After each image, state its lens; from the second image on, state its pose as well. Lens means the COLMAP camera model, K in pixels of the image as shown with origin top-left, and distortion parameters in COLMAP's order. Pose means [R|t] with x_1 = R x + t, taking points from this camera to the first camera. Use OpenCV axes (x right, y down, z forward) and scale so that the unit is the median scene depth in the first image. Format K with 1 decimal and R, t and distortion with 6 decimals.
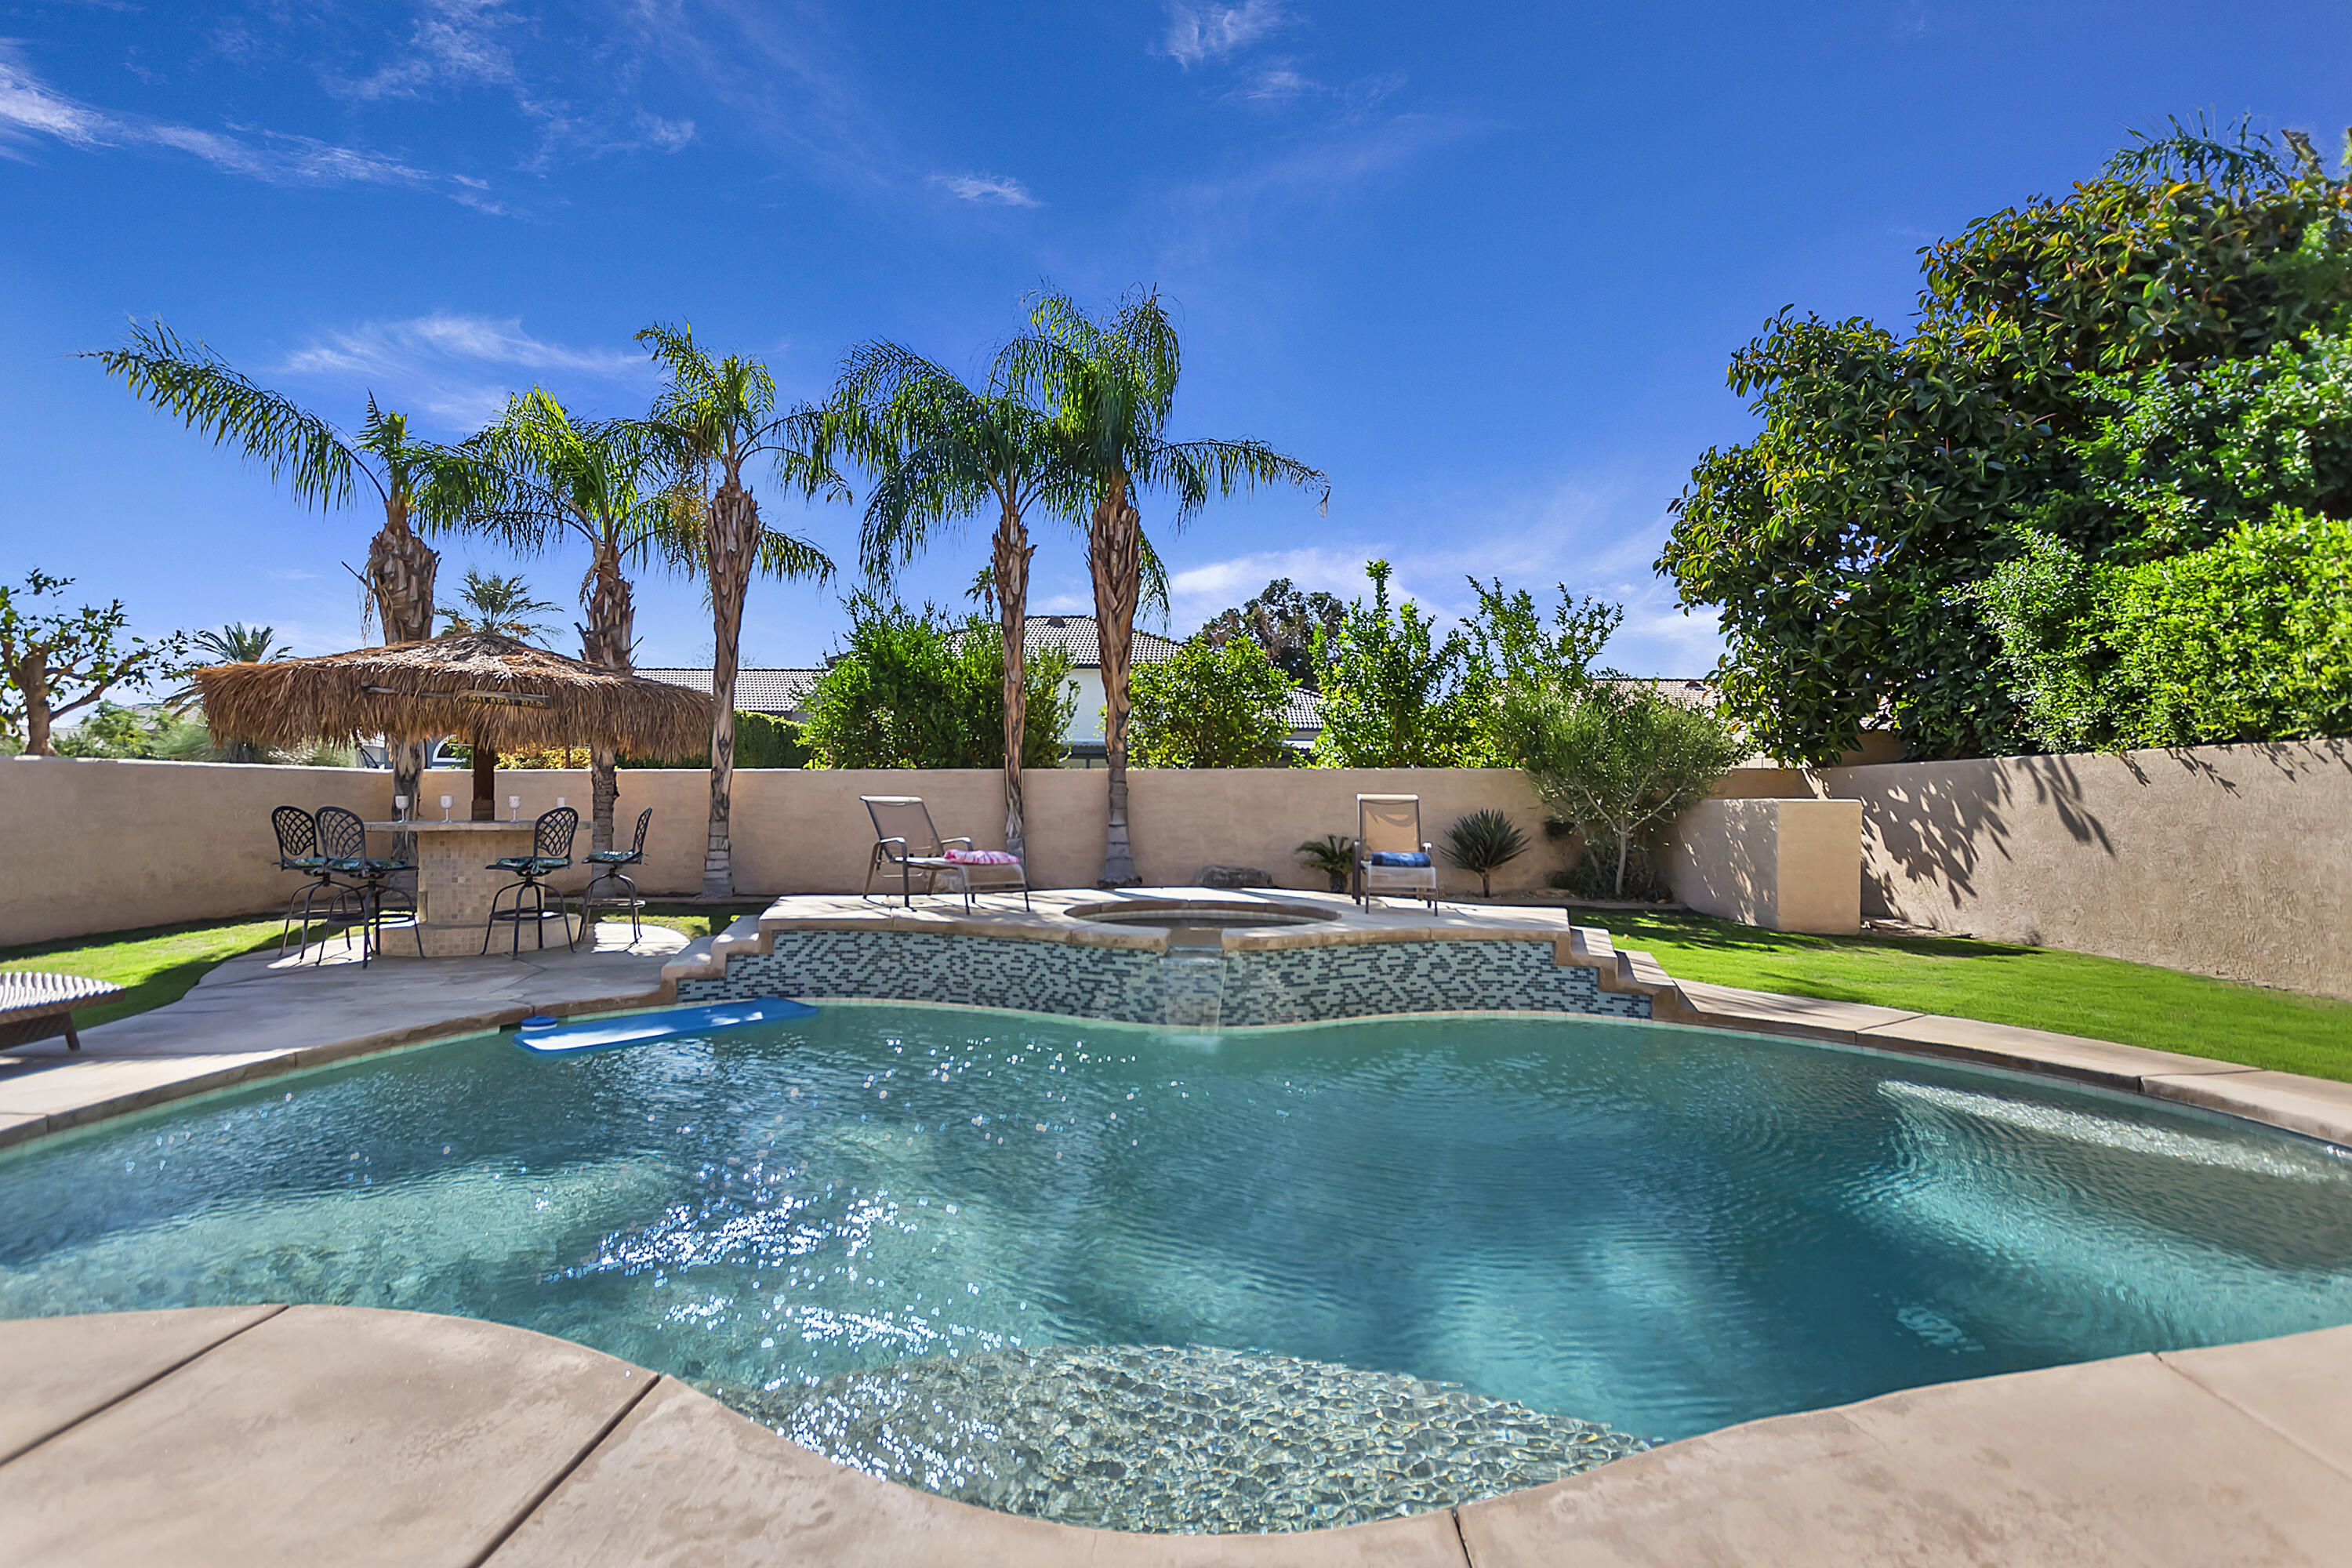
lens RADIAL K [[1077.0, 0, 1160.8], [0, 1077.0, 798.2], [0, 0, 1]] dist [0.017326, -0.005296]
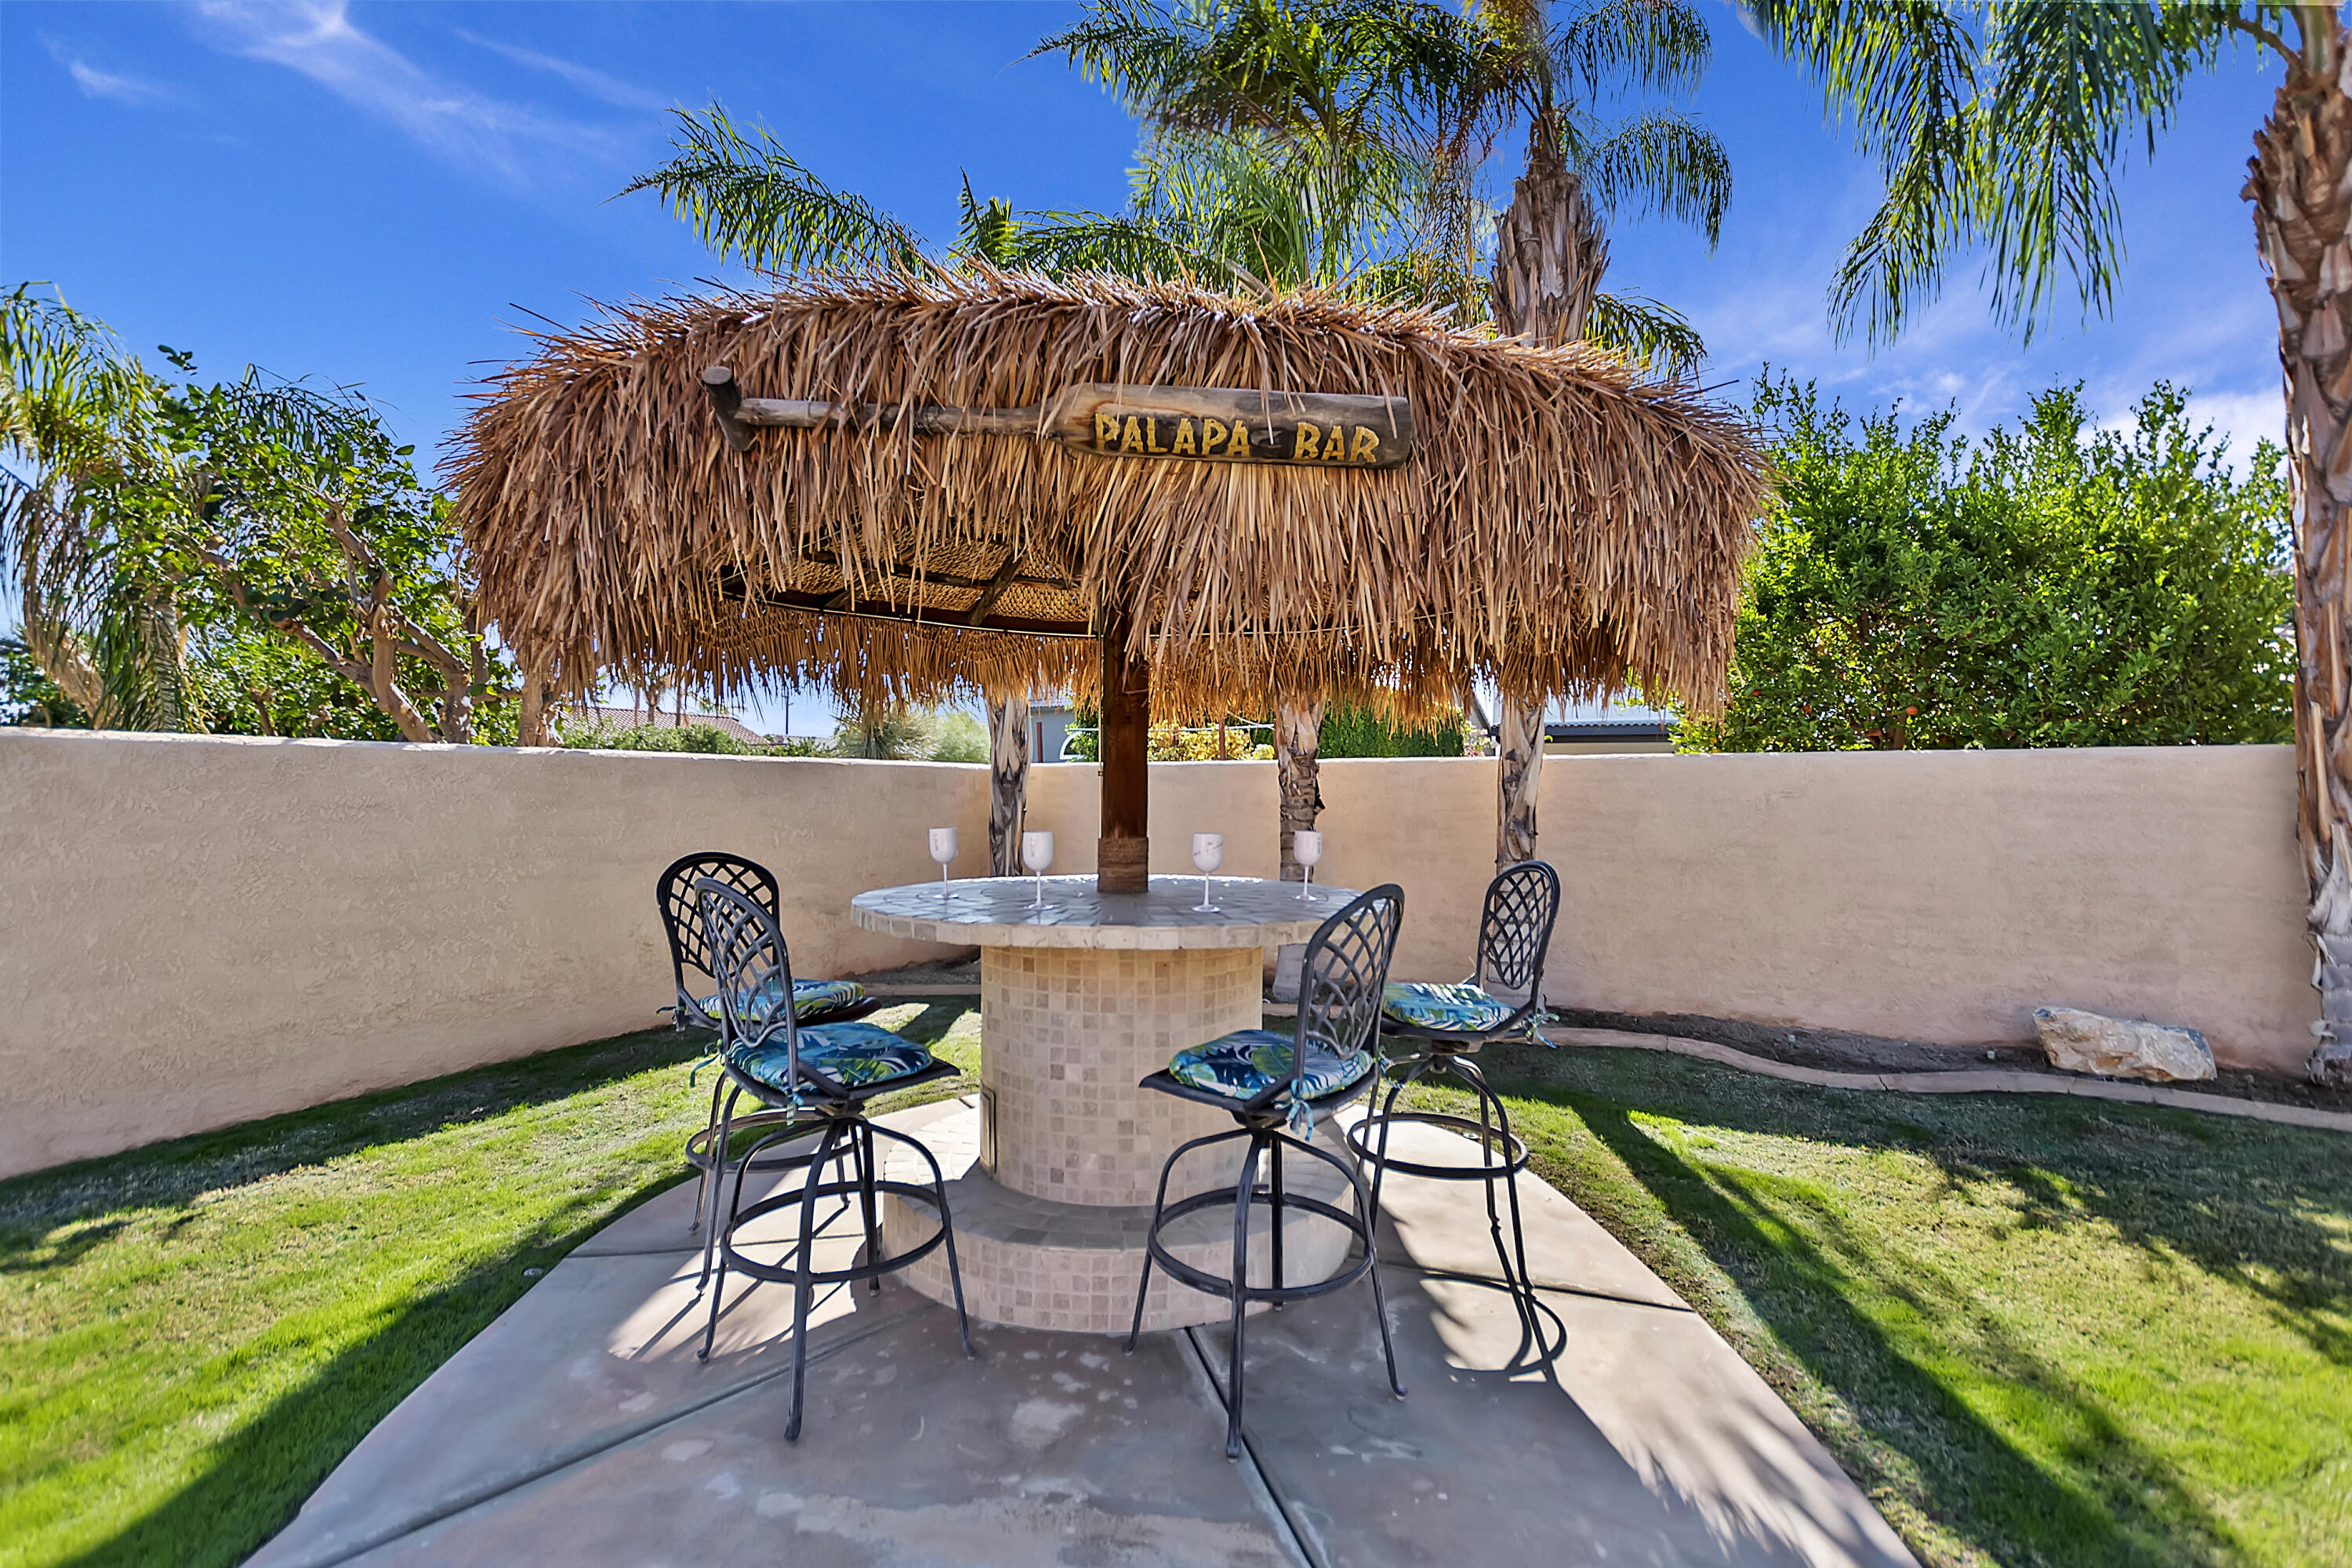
lens RADIAL K [[1077.0, 0, 1177.5], [0, 1077.0, 784.9], [0, 0, 1]] dist [0.017326, -0.005296]
pose [[0.884292, -0.002371, -0.466928, -0.443610], [-0.000259, 0.999984, -0.005569, -0.014804], [0.466933, 0.005045, 0.884278, 0.693049]]
